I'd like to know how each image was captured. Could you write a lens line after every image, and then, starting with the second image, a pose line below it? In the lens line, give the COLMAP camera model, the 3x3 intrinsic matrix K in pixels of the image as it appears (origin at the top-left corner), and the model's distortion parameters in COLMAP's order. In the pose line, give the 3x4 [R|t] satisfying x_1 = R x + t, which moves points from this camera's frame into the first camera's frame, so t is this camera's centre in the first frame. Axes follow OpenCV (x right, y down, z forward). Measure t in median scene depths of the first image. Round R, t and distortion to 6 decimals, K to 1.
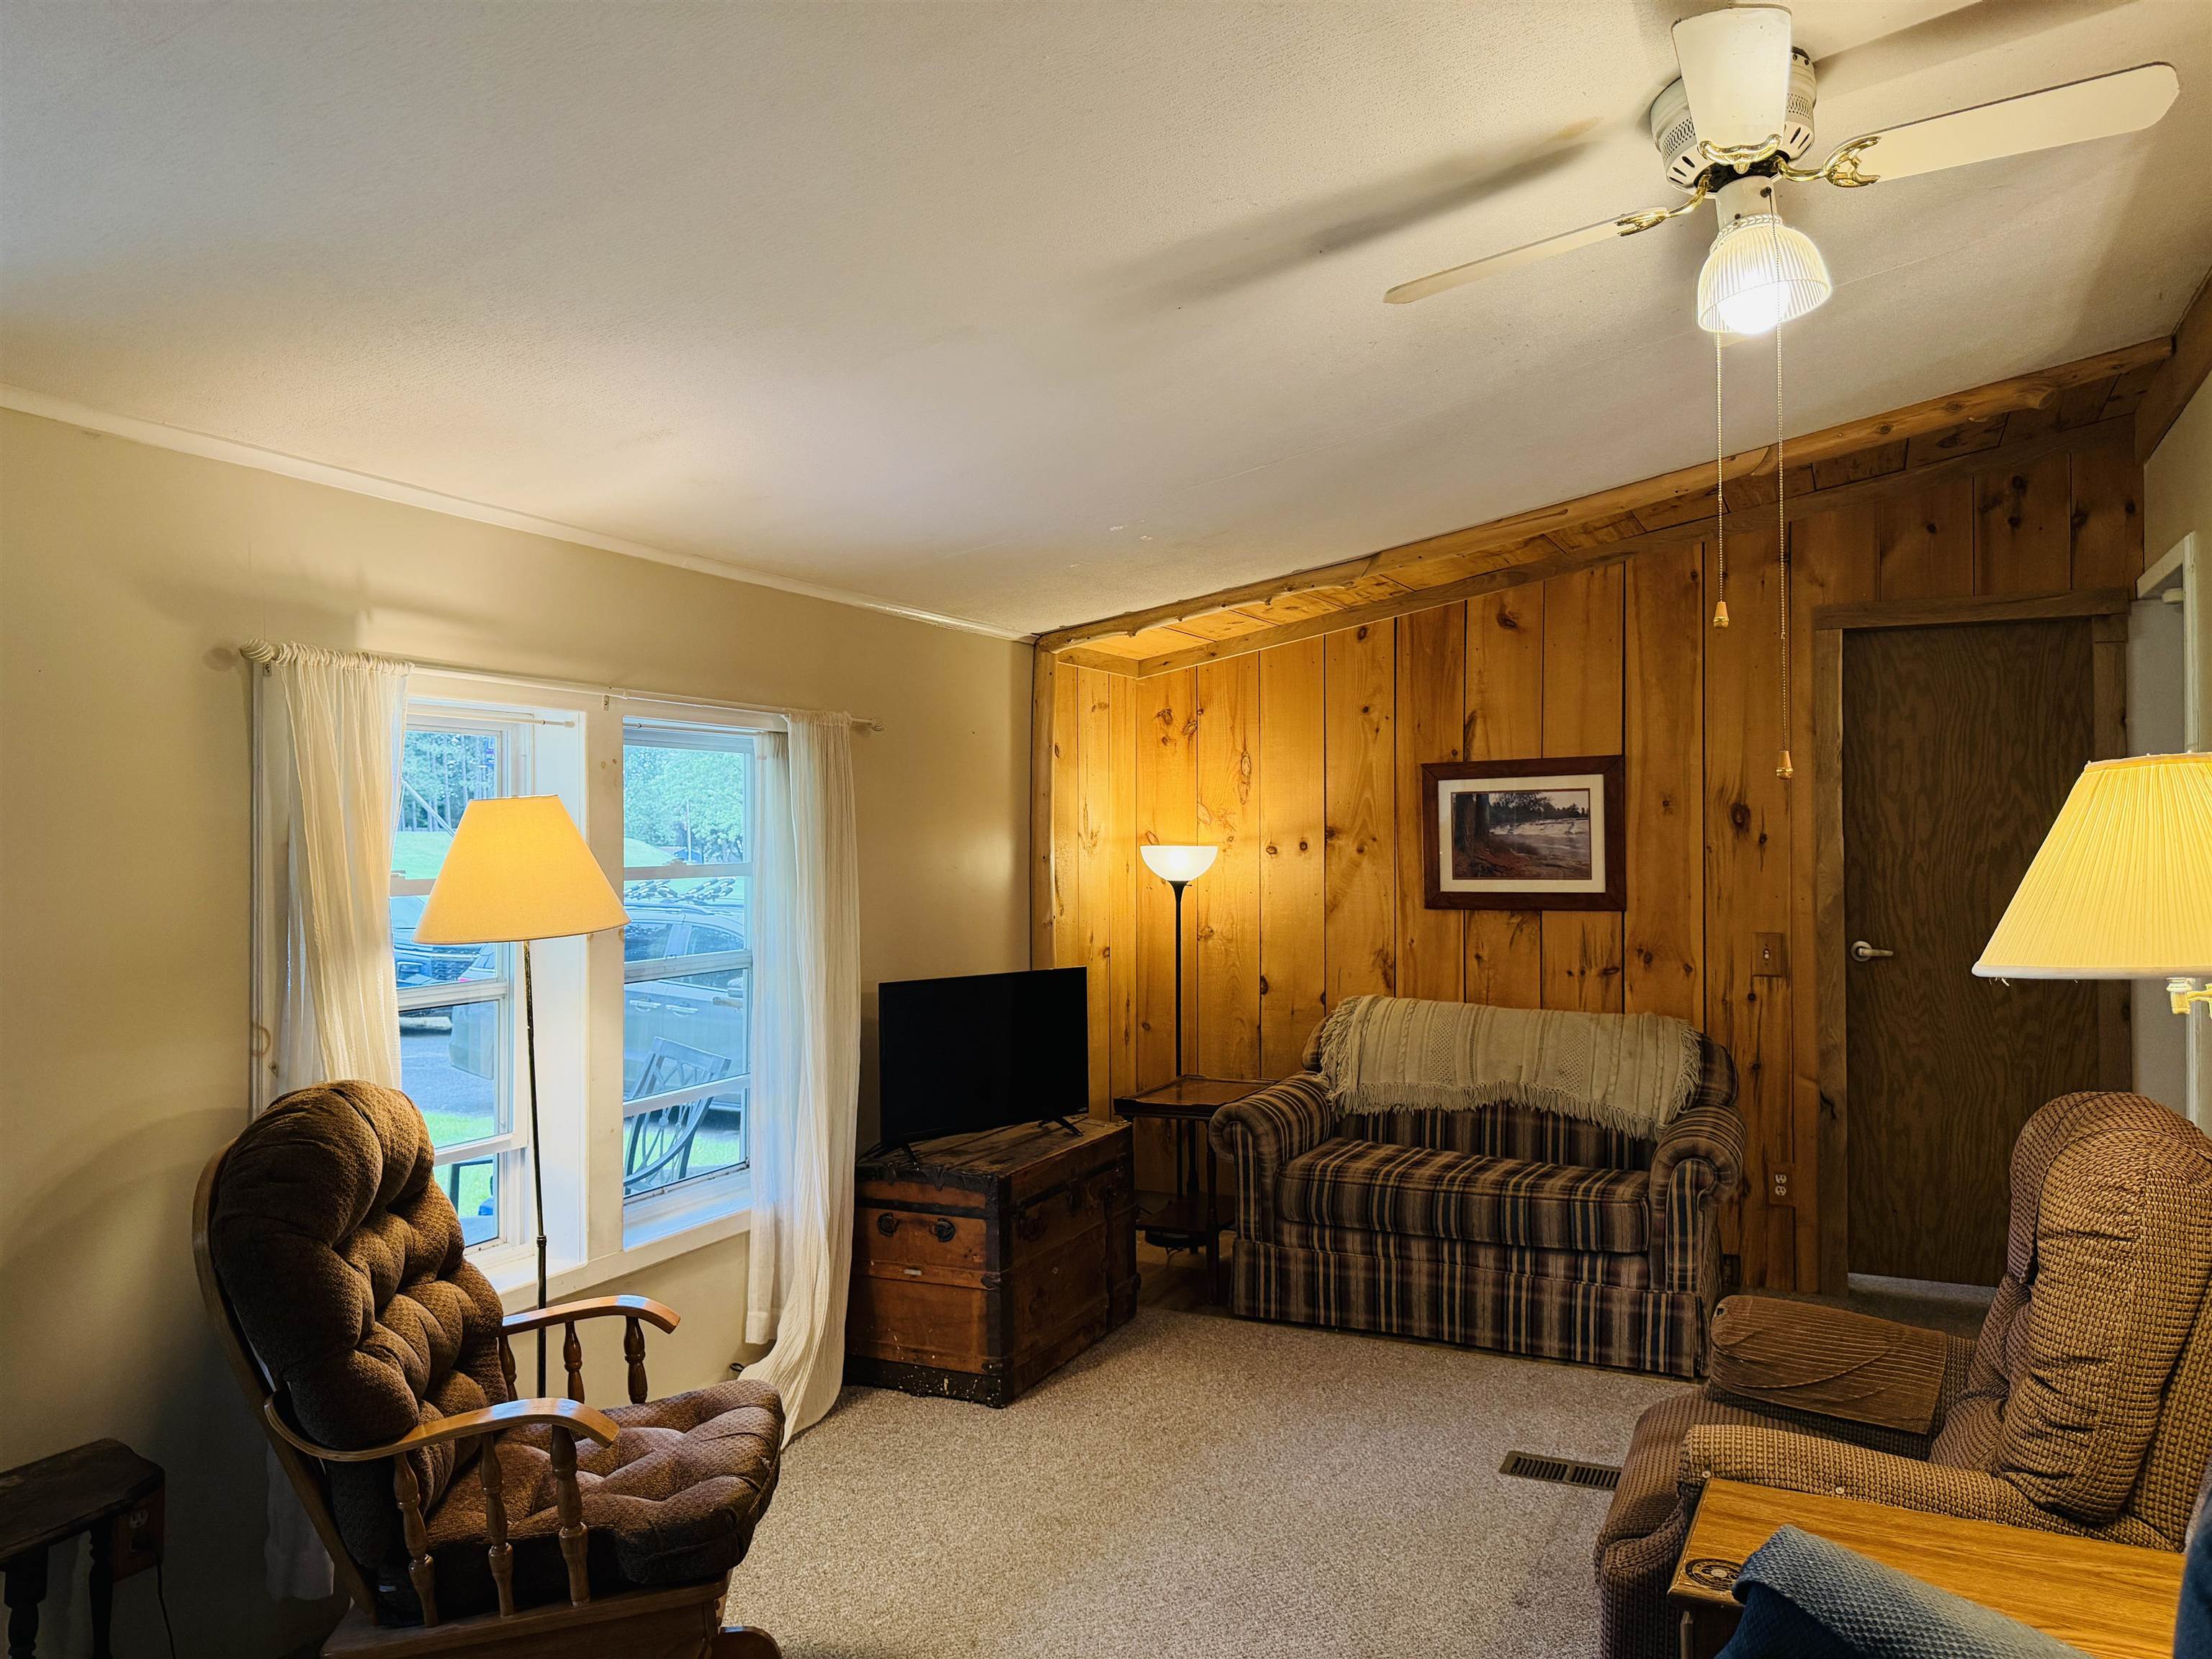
lens RADIAL K [[1552.3, 0, 1102.4], [0, 1552.3, 817.8], [0, 0, 1]] dist [0.186305, -0.334860]
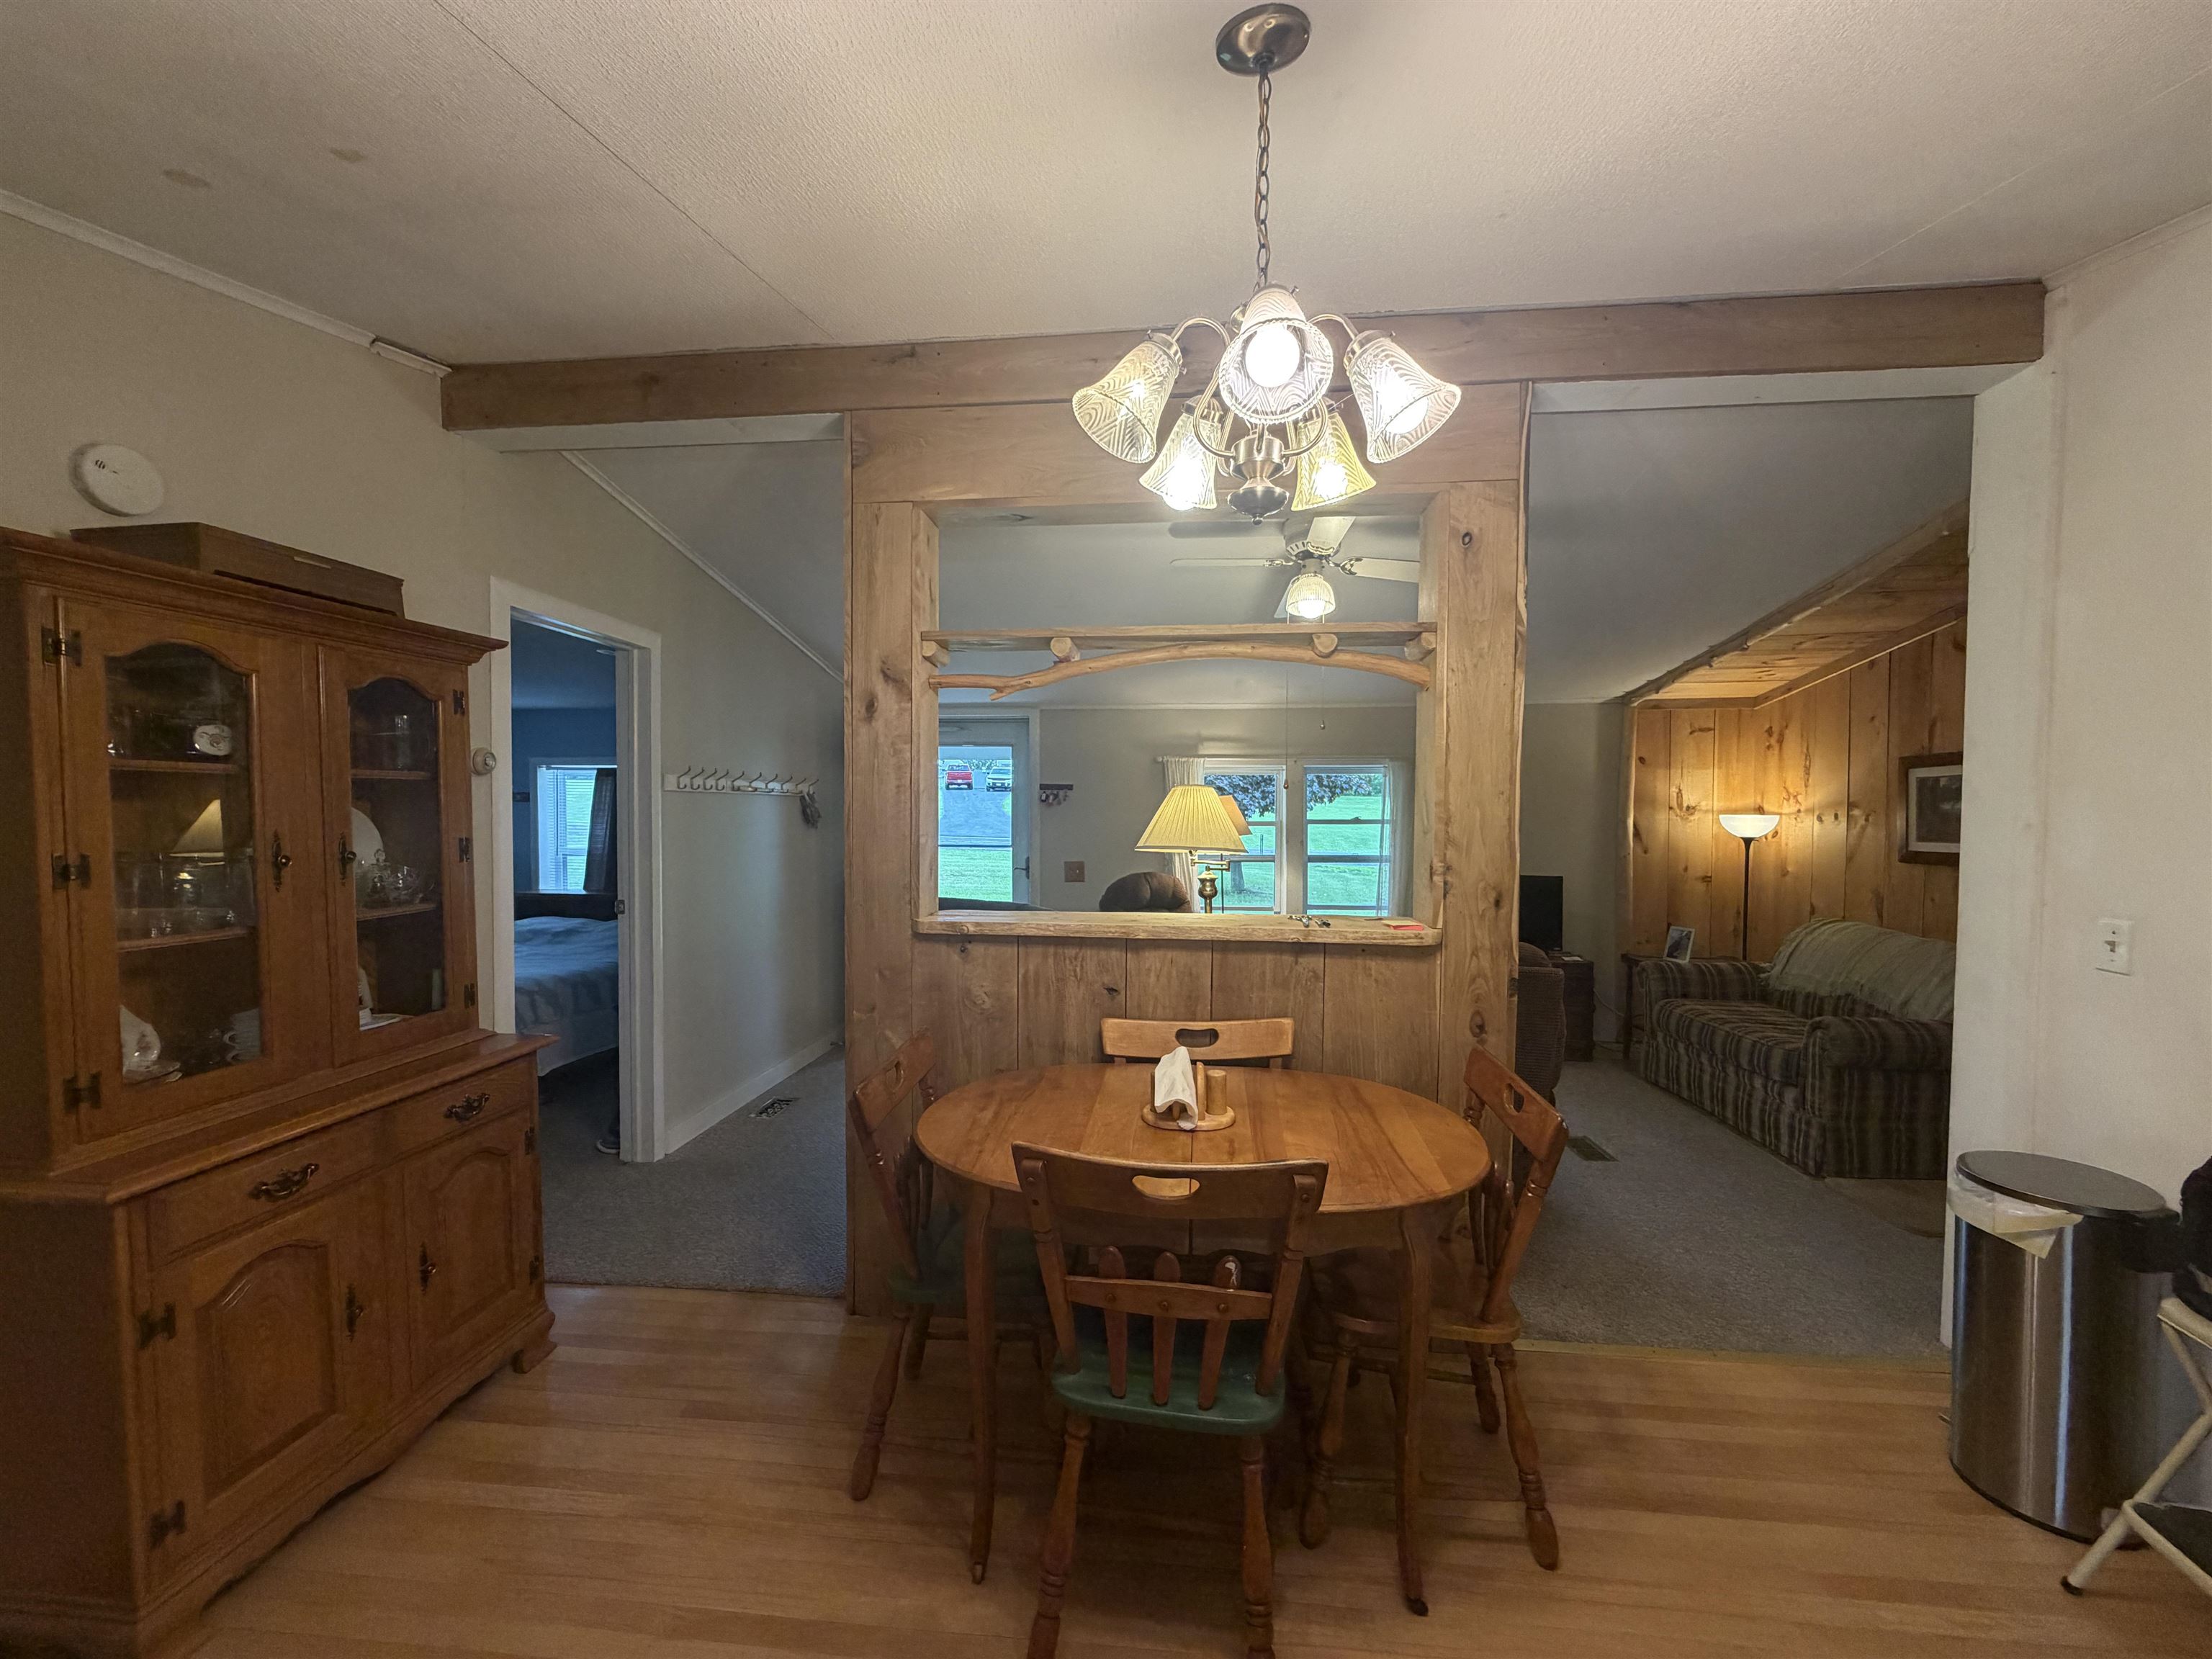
lens RADIAL K [[884.6, 0, 1098.9], [0, 884.6, 836.4], [0, 0, 1]] dist [0.001061, 0.000092]
pose [[0.348279, 0.029480, -0.936927, 0.759055], [0.011028, 0.999307, 0.035542, 0.000285], [0.937326, -0.022711, 0.347713, 0.080240]]
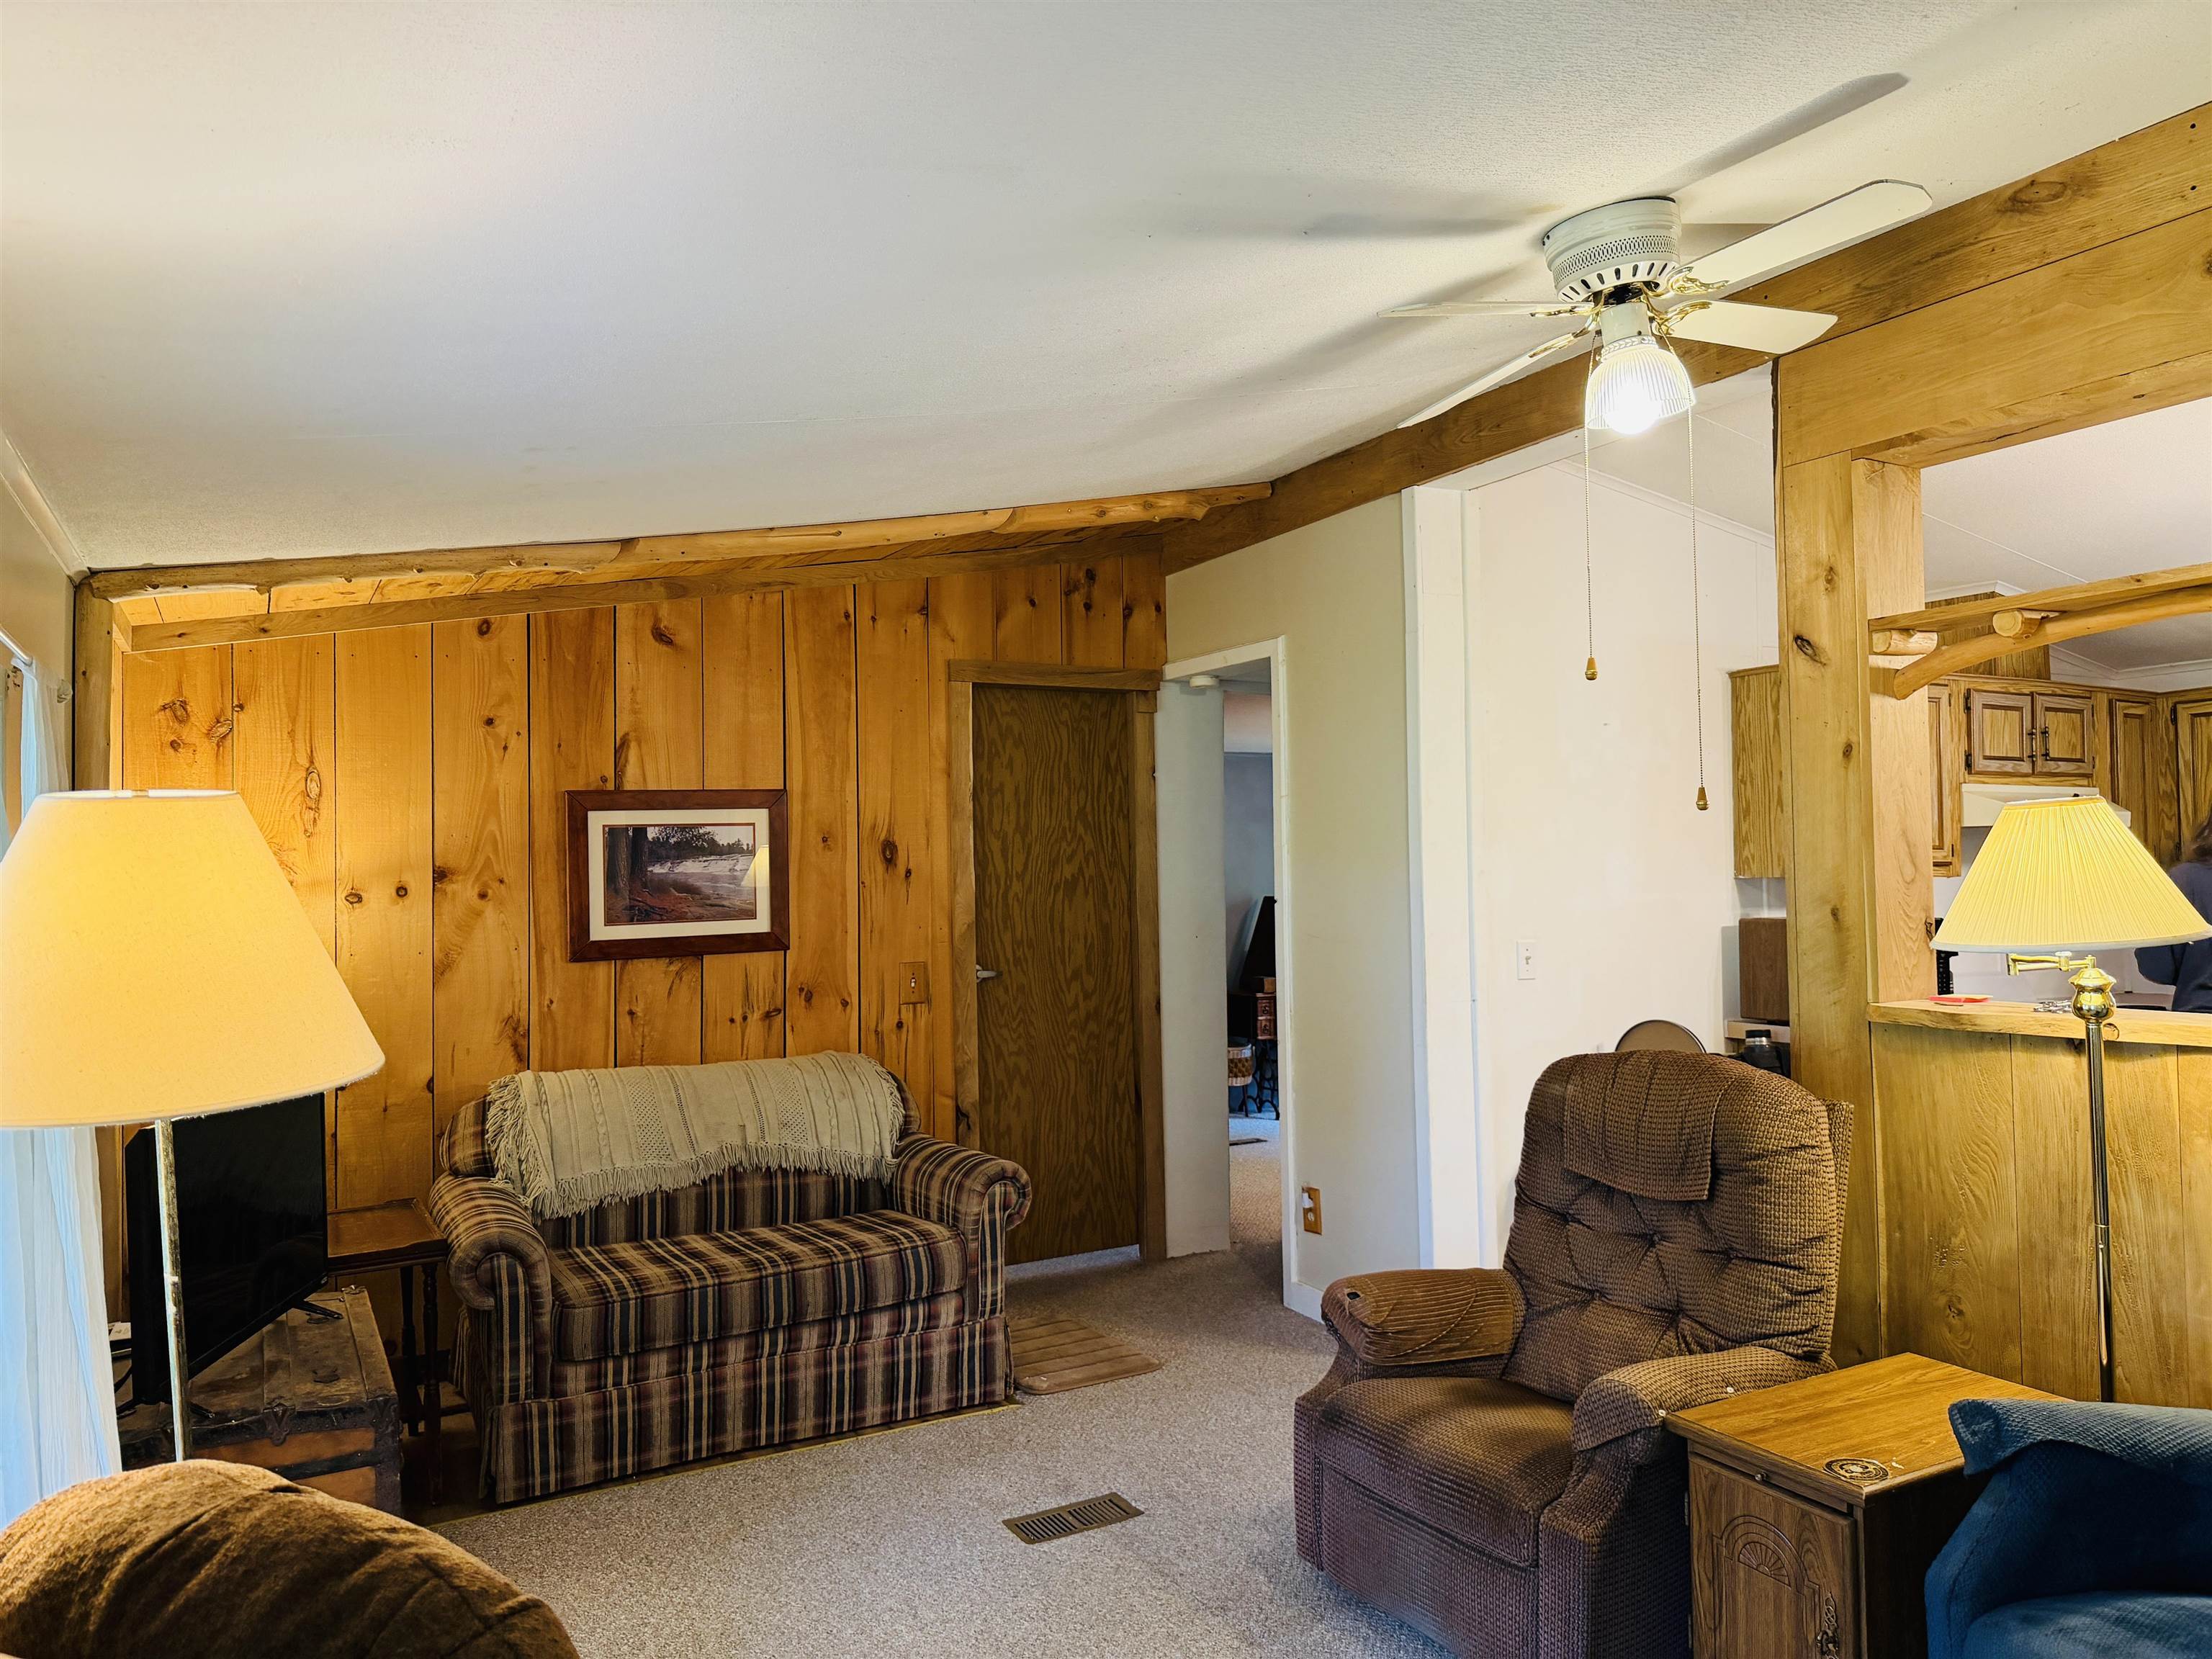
lens RADIAL K [[1550.0, 0, 1099.4], [0, 1550.0, 826.0], [0, 0, 1]] dist [0.202732, -0.453924]
pose [[0.578702, 0.014987, 0.815401, -0.358223], [0.004950, 0.999748, -0.021889, 0.005108], [-0.815524, 0.016704, 0.578483, 0.299100]]
